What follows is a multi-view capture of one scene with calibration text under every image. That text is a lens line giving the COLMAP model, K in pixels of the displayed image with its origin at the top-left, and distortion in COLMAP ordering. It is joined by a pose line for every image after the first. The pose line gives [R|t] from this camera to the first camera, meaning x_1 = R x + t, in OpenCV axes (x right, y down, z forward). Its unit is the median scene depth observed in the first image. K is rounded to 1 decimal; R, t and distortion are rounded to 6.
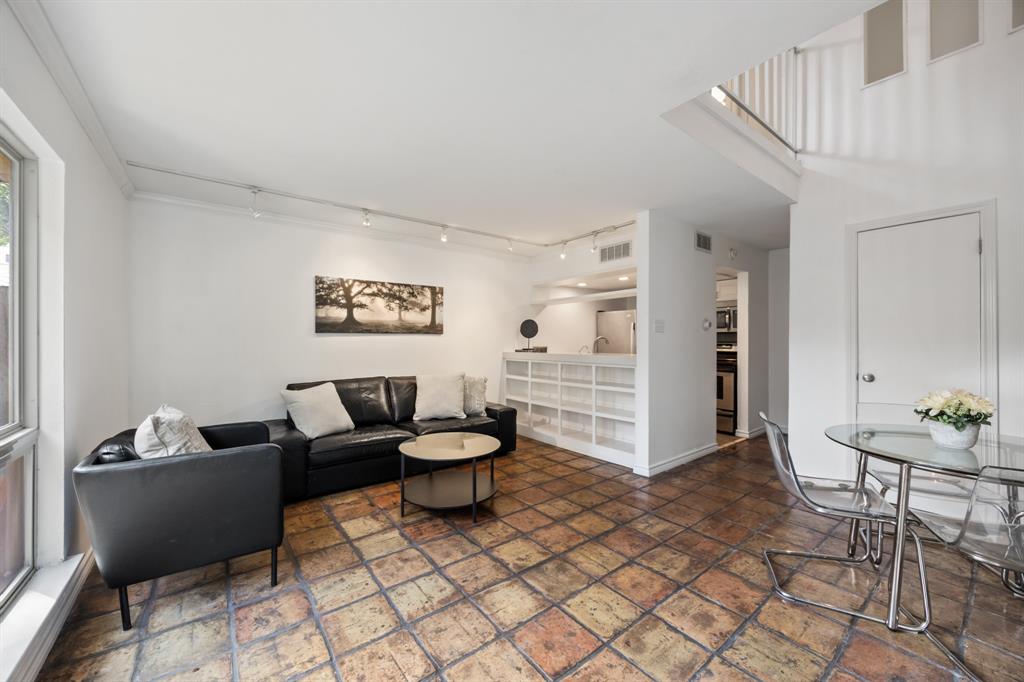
lens RADIAL K [[391.7, 0, 515.1], [0, 391.7, 339.0], [0, 0, 1]] dist [-0.001611, 0.000147]
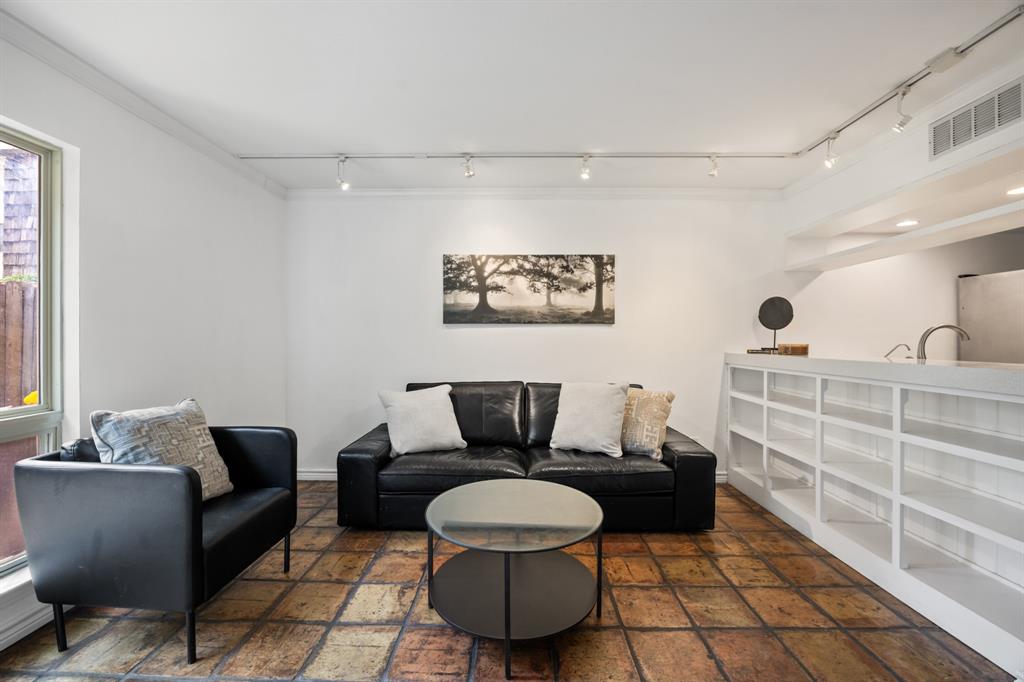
lens RADIAL K [[427.9, 0, 511.3], [0, 427.9, 335.9], [0, 0, 1]] dist [-0.013809, 0.000743]
pose [[0.780228, -0.000750, -0.625495, 0.166757], [-0.001733, 0.999993, -0.003361, 0.013012], [0.625493, 0.003707, 0.780221, 0.374869]]
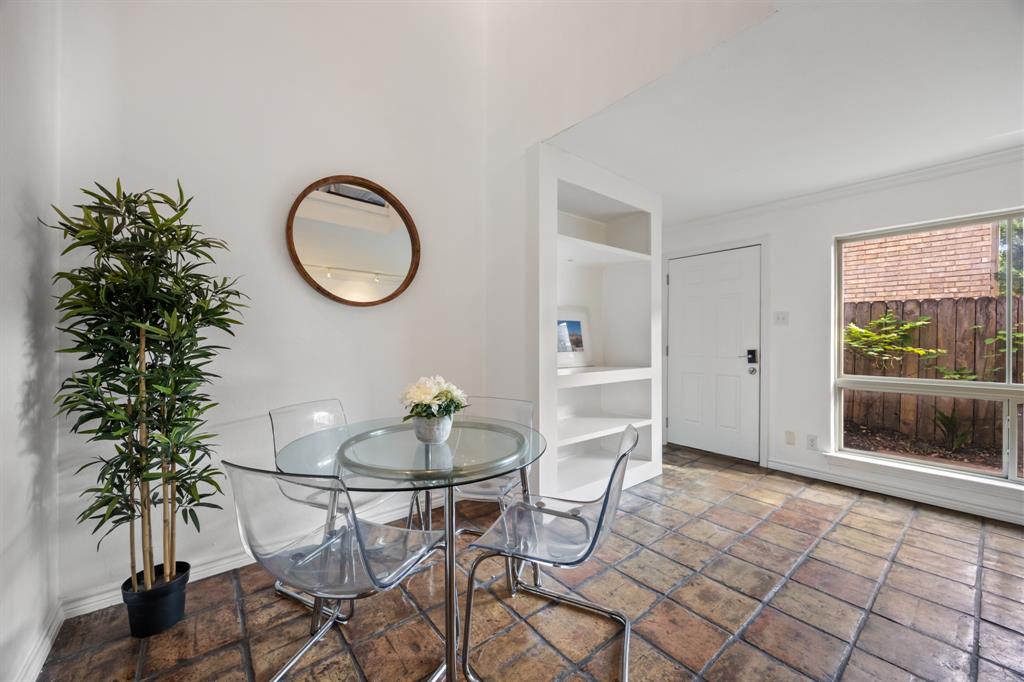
lens RADIAL K [[391.7, 0, 513.6], [0, 391.7, 345.1], [0, 0, 1]] dist [-0.001611, 0.000147]
pose [[-0.999645, -0.008904, -0.025093, 0.444592], [-0.009279, 0.999847, 0.014847, 0.019430], [0.024957, 0.015075, -0.999575, 0.869529]]
